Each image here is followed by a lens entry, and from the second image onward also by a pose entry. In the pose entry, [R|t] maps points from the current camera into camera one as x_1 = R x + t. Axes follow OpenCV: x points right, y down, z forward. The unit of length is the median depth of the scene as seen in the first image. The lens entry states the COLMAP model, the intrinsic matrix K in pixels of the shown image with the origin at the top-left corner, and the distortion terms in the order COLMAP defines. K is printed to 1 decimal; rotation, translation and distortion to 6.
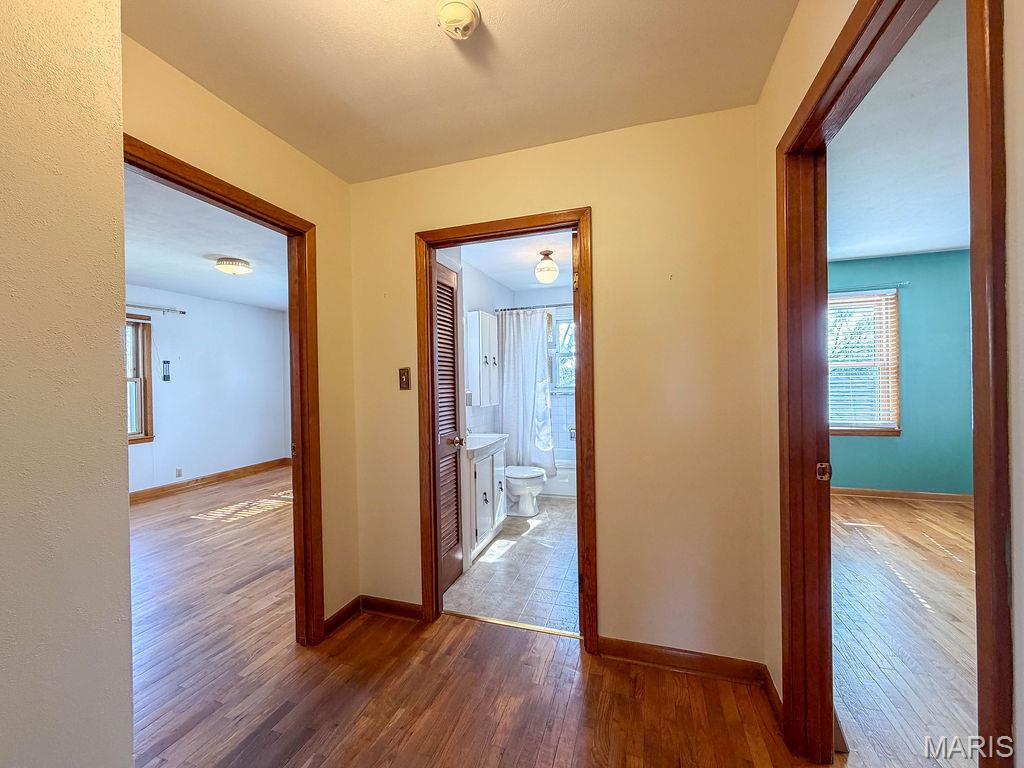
lens RADIAL K [[408.0, 0, 510.6], [0, 408.0, 382.4], [0, 0, 1]] dist [-0.002137, 0.000282]
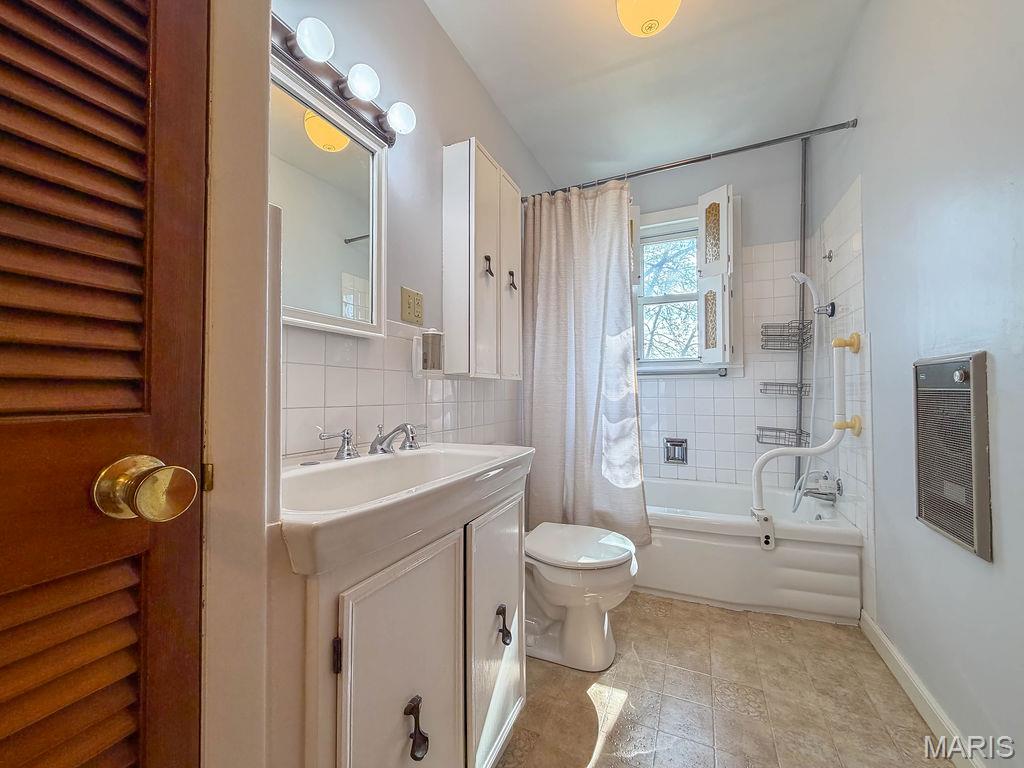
lens RADIAL K [[408.0, 0, 509.5], [0, 408.0, 380.9], [0, 0, 1]] dist [-0.002137, 0.000282]
pose [[0.992911, 0.009977, -0.118443, 0.011284], [-0.014005, 0.999350, -0.033222, 0.072495], [0.118034, 0.034645, 0.992405, 0.577045]]
